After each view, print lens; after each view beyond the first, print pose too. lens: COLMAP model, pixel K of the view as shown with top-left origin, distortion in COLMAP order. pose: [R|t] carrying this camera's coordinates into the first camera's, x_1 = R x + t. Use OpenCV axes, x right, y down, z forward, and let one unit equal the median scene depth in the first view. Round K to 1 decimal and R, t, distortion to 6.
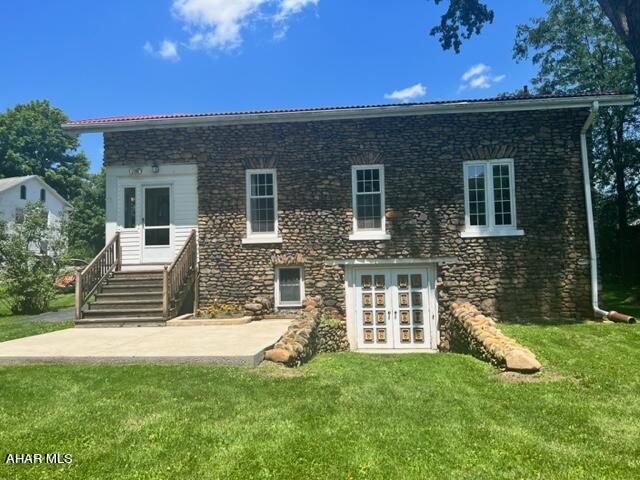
lens RADIAL K [[478.3, 0, 320.2], [0, 478.3, 239.8], [0, 0, 1]] dist [0.000577, -0.003128]
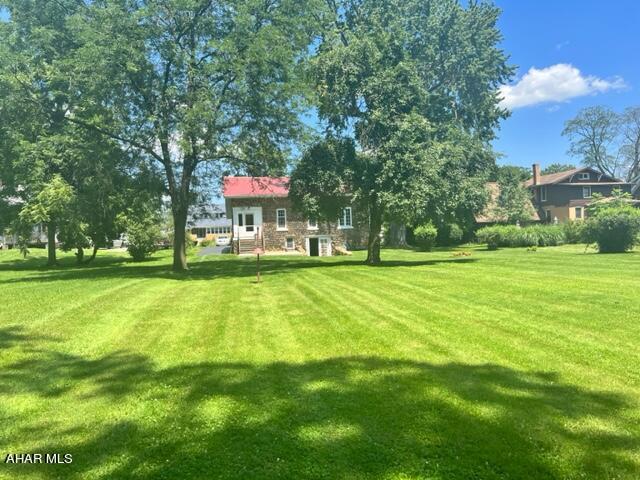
lens RADIAL K [[488.2, 0, 319.6], [0, 488.2, 239.9], [0, 0, 1]] dist [0.013053, -0.021689]
pose [[0.959494, -0.012729, 0.281441, -0.846218], [-0.006000, 0.997829, 0.065585, -0.158656], [-0.281664, -0.064617, 0.957335, -2.422726]]
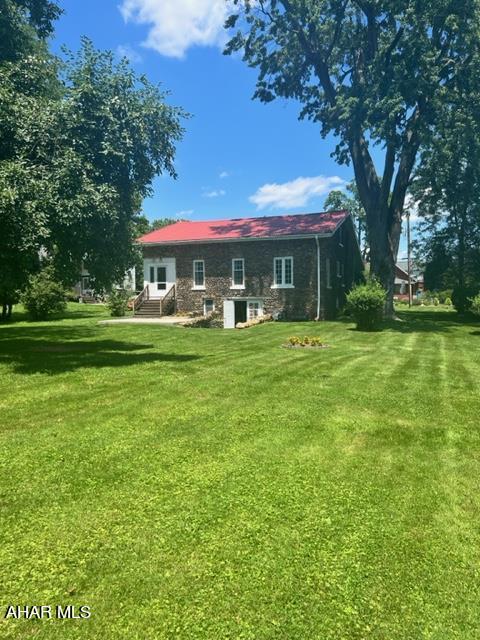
lens RADIAL K [[488.2, 0, 240.4], [0, 488.2, 321.2], [0, 0, 1]] dist [0.013053, -0.021689]
pose [[0.959070, 0.030881, -0.281479, 0.827748], [0.000961, 0.993675, 0.112289, -0.117830], [0.283166, -0.107964, 0.952975, -1.433772]]
